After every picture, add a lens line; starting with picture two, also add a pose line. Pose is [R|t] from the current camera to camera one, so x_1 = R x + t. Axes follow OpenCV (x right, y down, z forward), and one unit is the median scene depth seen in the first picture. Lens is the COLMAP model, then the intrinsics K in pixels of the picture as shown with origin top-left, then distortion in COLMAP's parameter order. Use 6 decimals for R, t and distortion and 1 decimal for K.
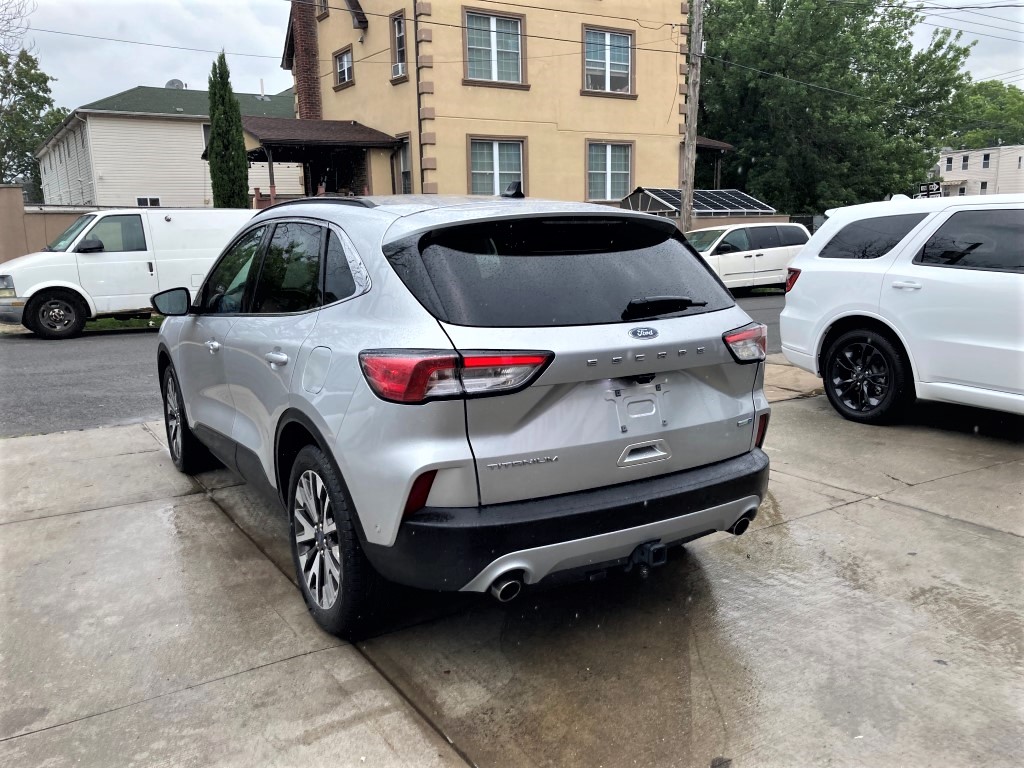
lens RADIAL K [[843.6, 0, 529.1], [0, 843.6, 385.9], [0, 0, 1]] dist [0.012117, -0.004104]
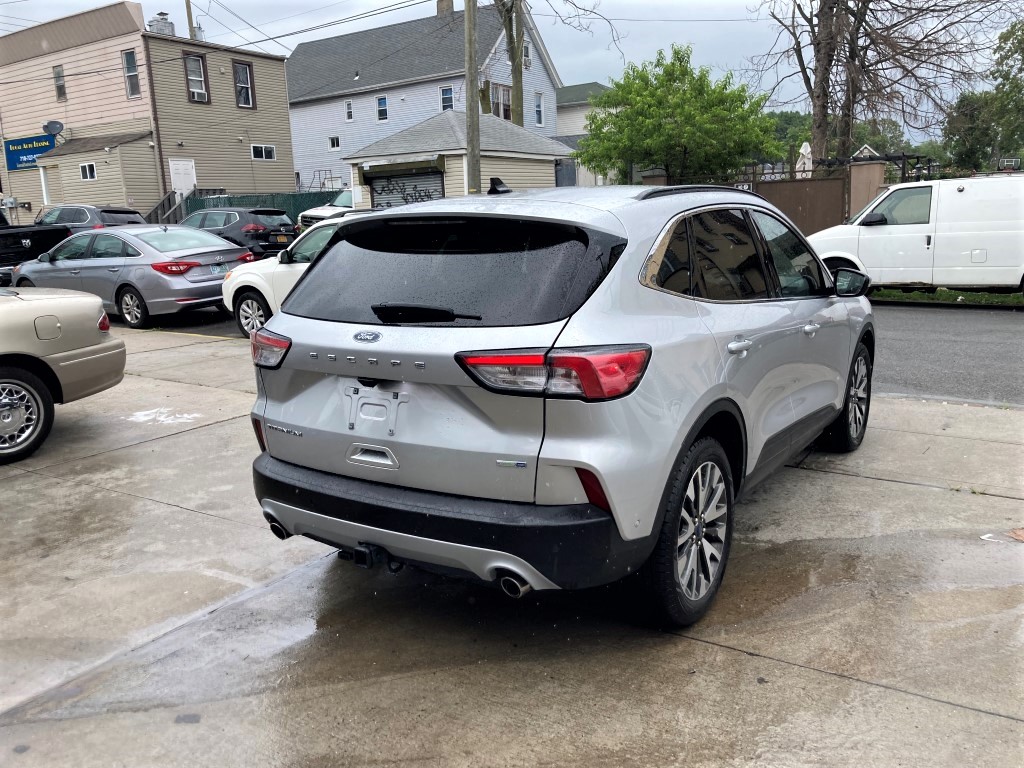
lens RADIAL K [[849.9, 0, 525.5], [0, 849.9, 385.4], [0, 0, 1]] dist [0.005168, -0.004970]
pose [[0.421043, 0.174929, -0.890012, 0.639232], [-0.139179, 0.982066, 0.127180, -0.091285], [0.896299, 0.070323, 0.437839, 0.415399]]
